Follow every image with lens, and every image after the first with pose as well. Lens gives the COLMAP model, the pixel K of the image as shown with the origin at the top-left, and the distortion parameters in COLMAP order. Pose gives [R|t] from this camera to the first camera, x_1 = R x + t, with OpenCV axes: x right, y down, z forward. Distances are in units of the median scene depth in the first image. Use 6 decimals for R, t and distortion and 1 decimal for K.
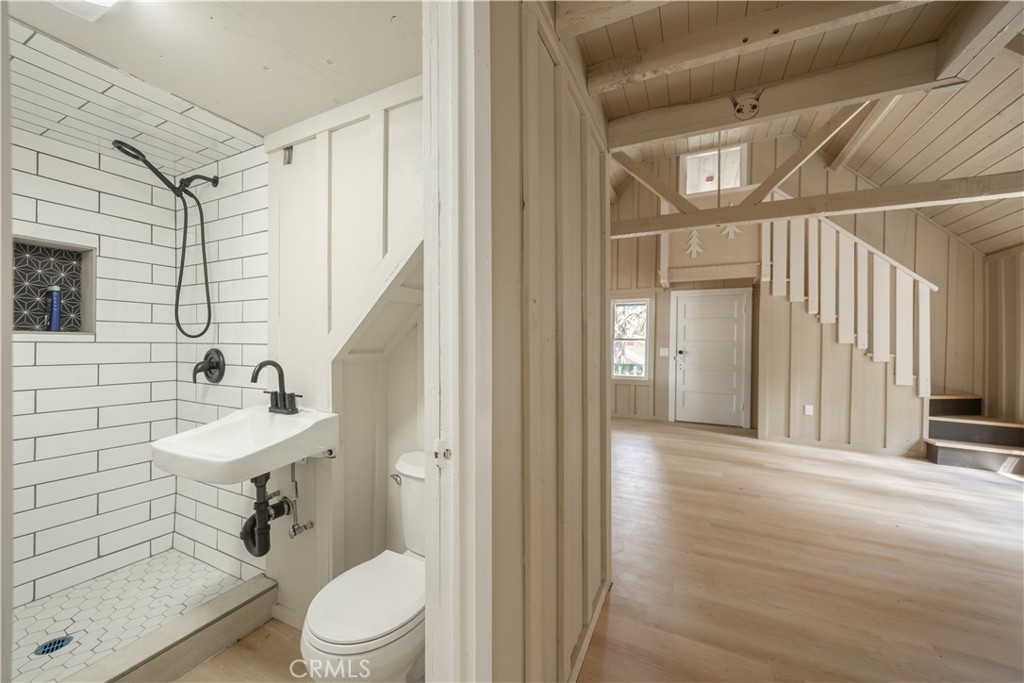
lens RADIAL K [[387.1, 0, 514.0], [0, 387.1, 344.2], [0, 0, 1]] dist [0.000639, 0.000035]
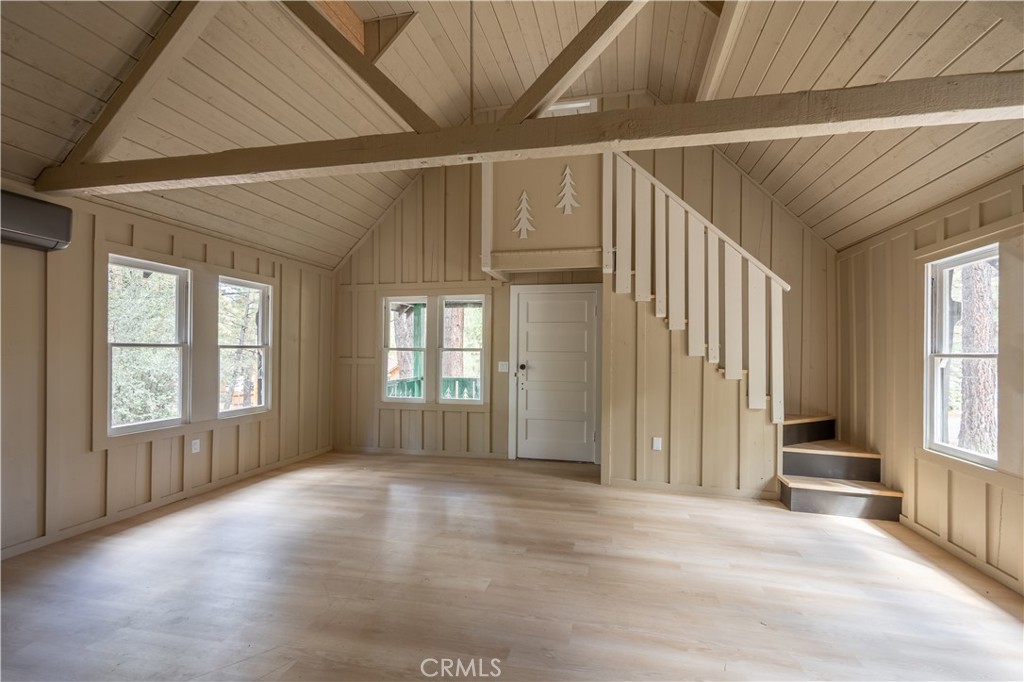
lens RADIAL K [[416.1, 0, 542.7], [0, 416.1, 348.6], [0, 0, 1]] dist [0.011406, -0.000073]
pose [[0.965249, -0.001808, 0.261325, 0.134135], [0.003568, 0.999974, -0.006259, -0.005137], [-0.261307, 0.006974, 0.965231, 0.107731]]
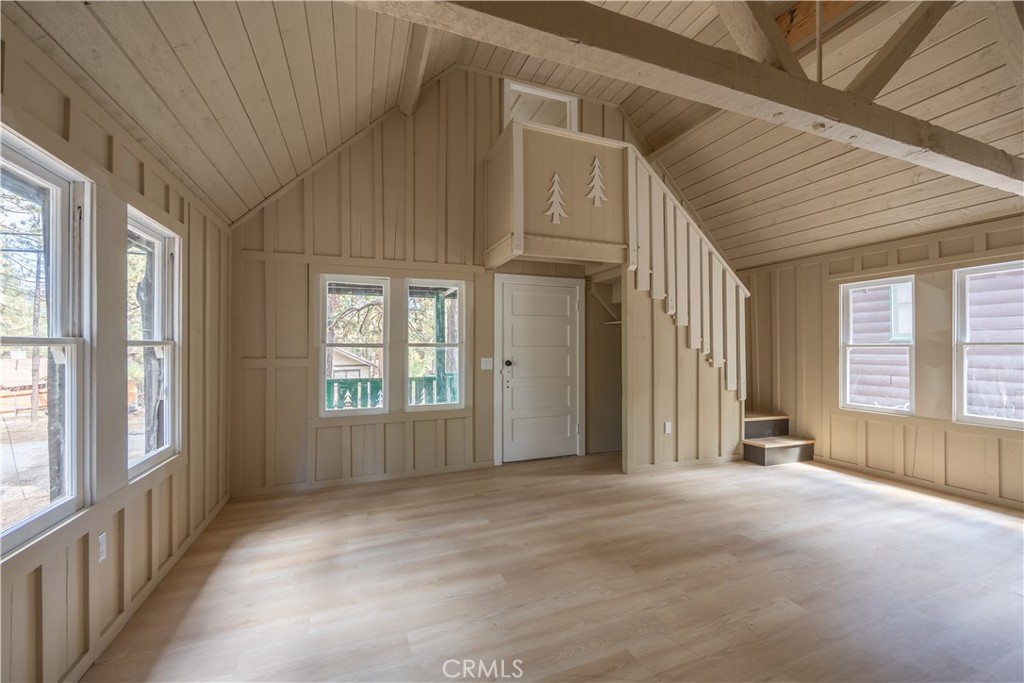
lens RADIAL K [[382.4, 0, 518.4], [0, 382.4, 344.6], [0, 0, 1]] dist [-0.000149, 0.000052]
pose [[0.681423, -0.010275, 0.731818, -0.030678], [0.012472, 0.999919, 0.002426, -0.007383], [-0.731784, 0.007474, 0.681496, 0.272244]]
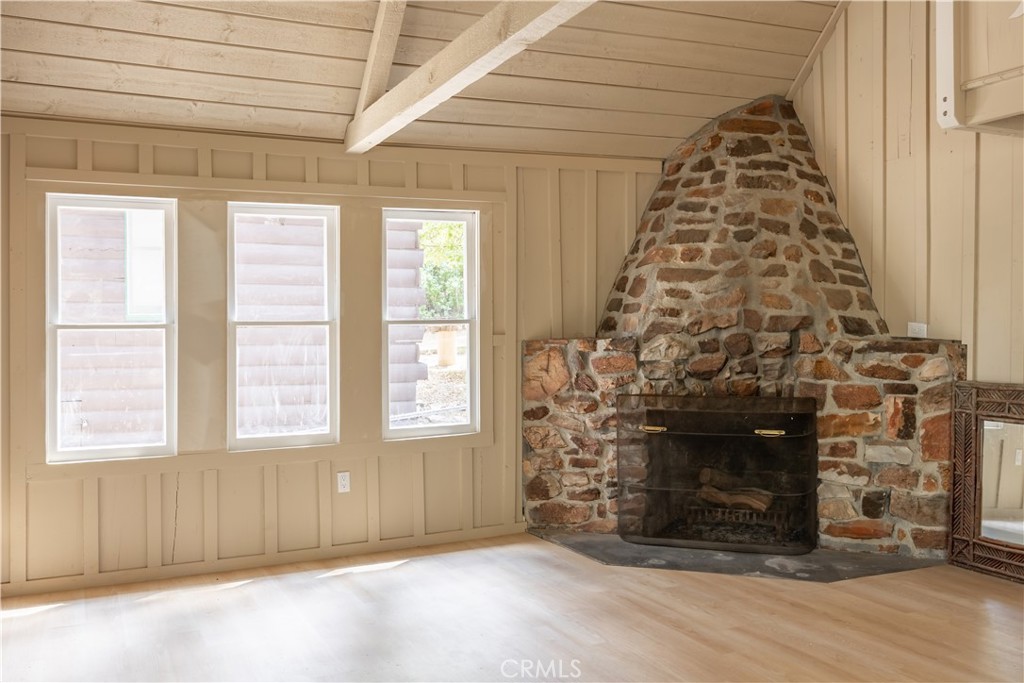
lens RADIAL K [[942.8, 0, 470.4], [0, 942.8, 327.8], [0, 0, 1]] dist [0.003707, 0.008789]
pose [[-0.753272, -0.008050, 0.657660, 0.034299], [-0.001176, 0.999940, 0.010892, -0.006176], [-0.657708, 0.007431, -0.753236, 0.474385]]
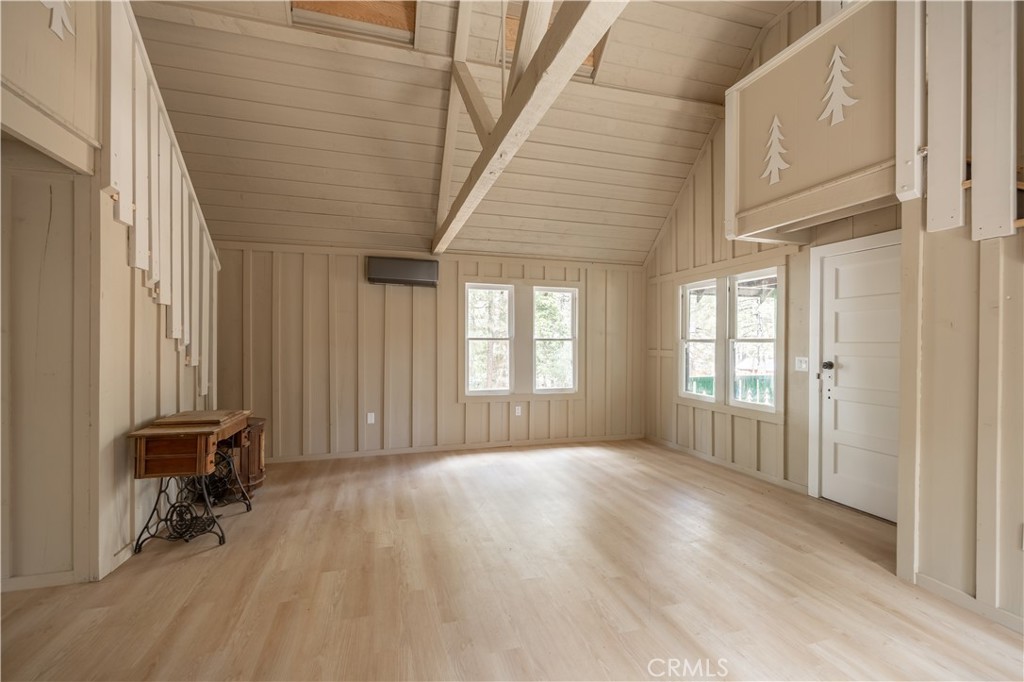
lens RADIAL K [[444.4, 0, 514.0], [0, 444.4, 344.4], [0, 0, 1]] dist [0.000889, 0.000323]
pose [[0.693132, -0.004489, -0.720797, 0.296591], [0.002110, 0.999989, -0.004199, -0.002793], [0.720808, 0.001390, 0.693134, 0.153585]]
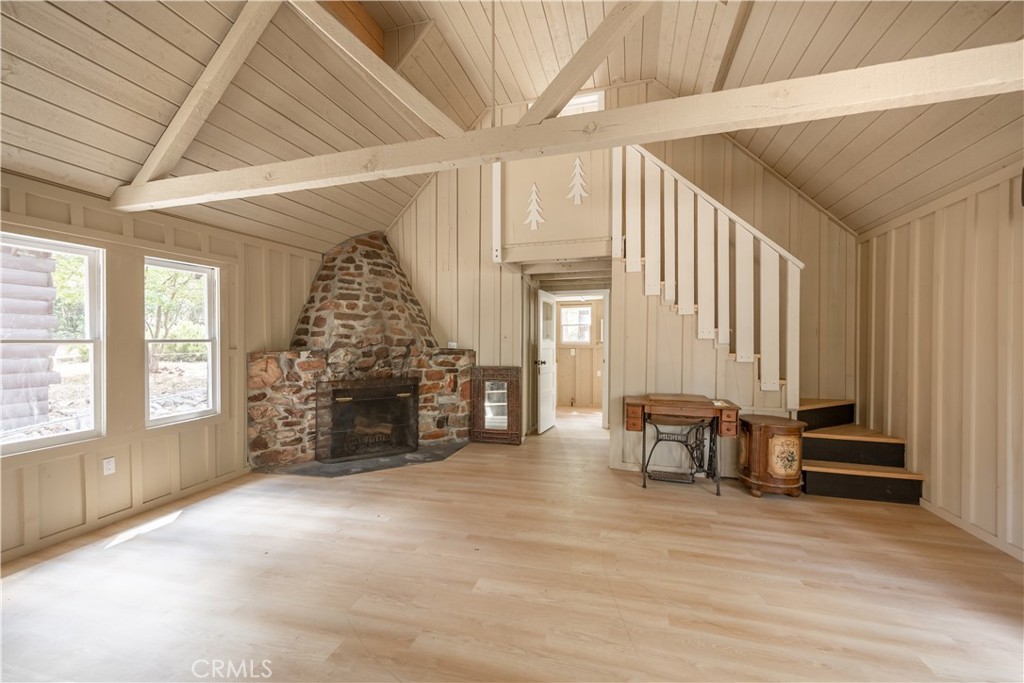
lens RADIAL K [[433.8, 0, 514.4], [0, 433.8, 345.1], [0, 0, 1]] dist [0.012497, 0.000058]
pose [[-0.983713, -0.004937, -0.179676, 0.177383], [-0.006003, 0.999967, 0.005390, -0.004041], [0.179644, 0.006381, -0.983711, 0.483164]]
